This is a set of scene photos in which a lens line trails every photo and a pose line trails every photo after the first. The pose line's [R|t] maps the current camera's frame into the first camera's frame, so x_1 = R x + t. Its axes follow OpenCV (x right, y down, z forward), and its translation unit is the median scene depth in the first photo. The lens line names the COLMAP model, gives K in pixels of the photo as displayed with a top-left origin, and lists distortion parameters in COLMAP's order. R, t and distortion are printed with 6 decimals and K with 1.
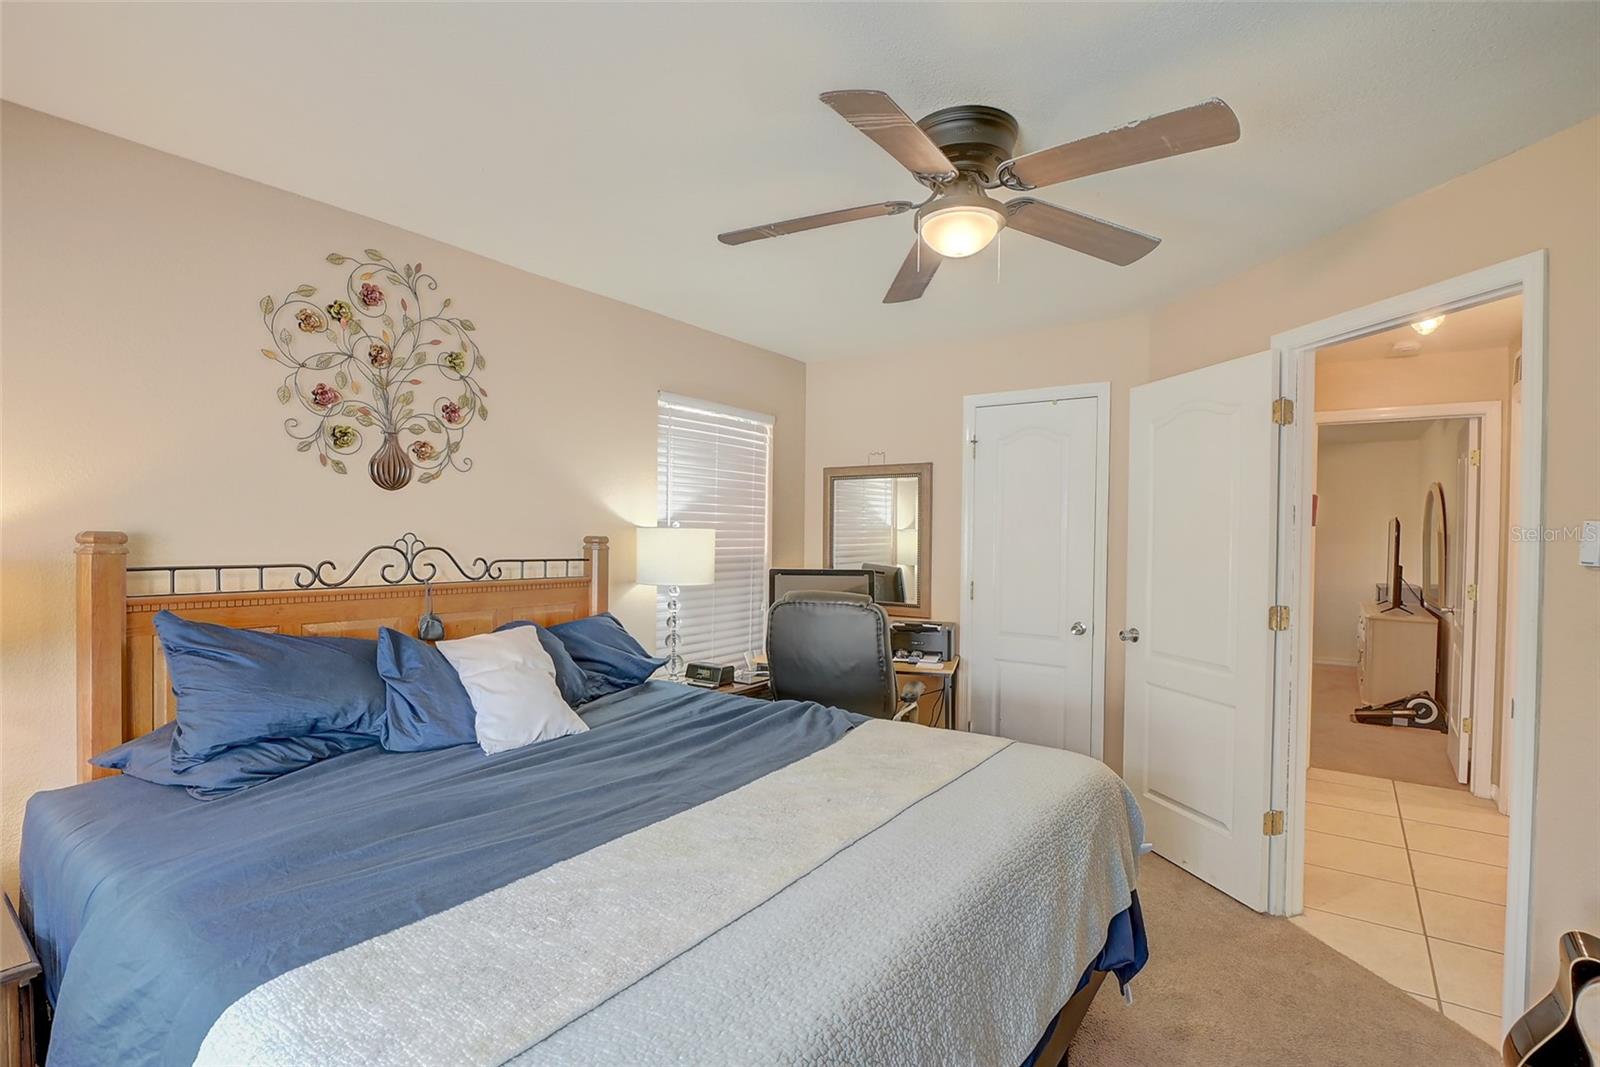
lens RADIAL K [[757.7, 0, 796.1], [0, 757.7, 543.1], [0, 0, 1]] dist [0.000635, -0.012256]
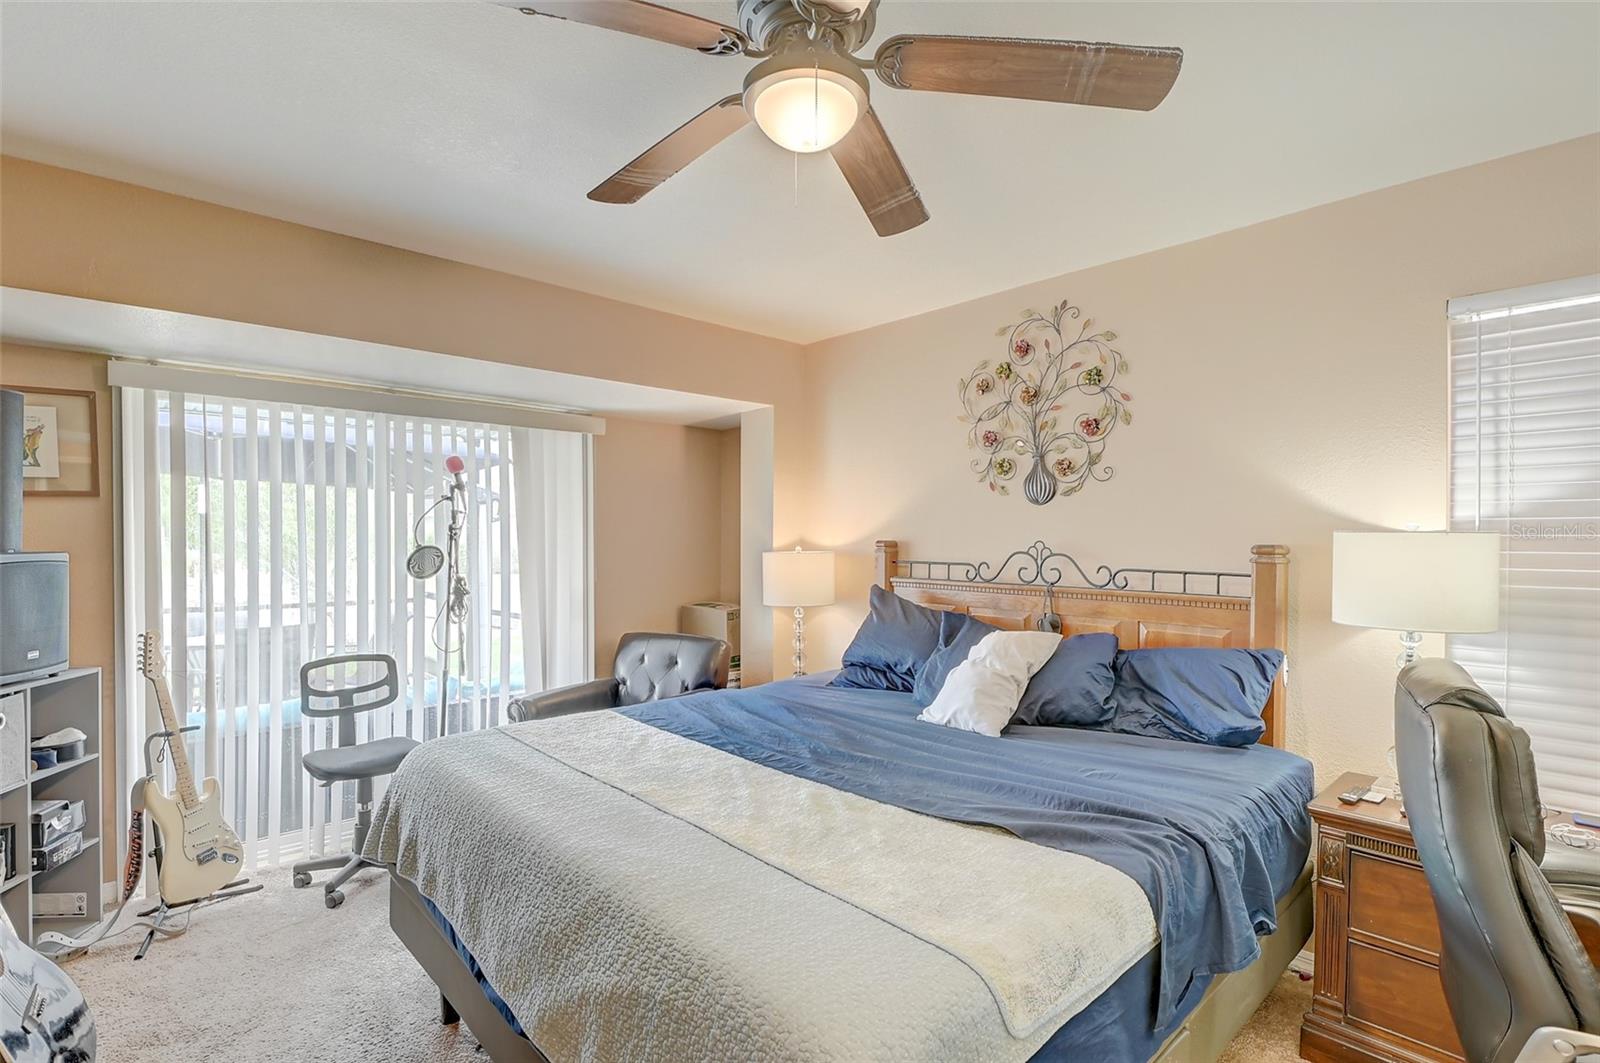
lens RADIAL K [[752.2, 0, 794.6], [0, 752.2, 540.6], [0, 0, 1]] dist [-0.000559, -0.001519]
pose [[-0.210314, -0.007122, -0.977608, 0.685687], [-0.017489, 0.999841, -0.003521, -0.003122], [0.977478, 0.016357, -0.210405, 0.865382]]
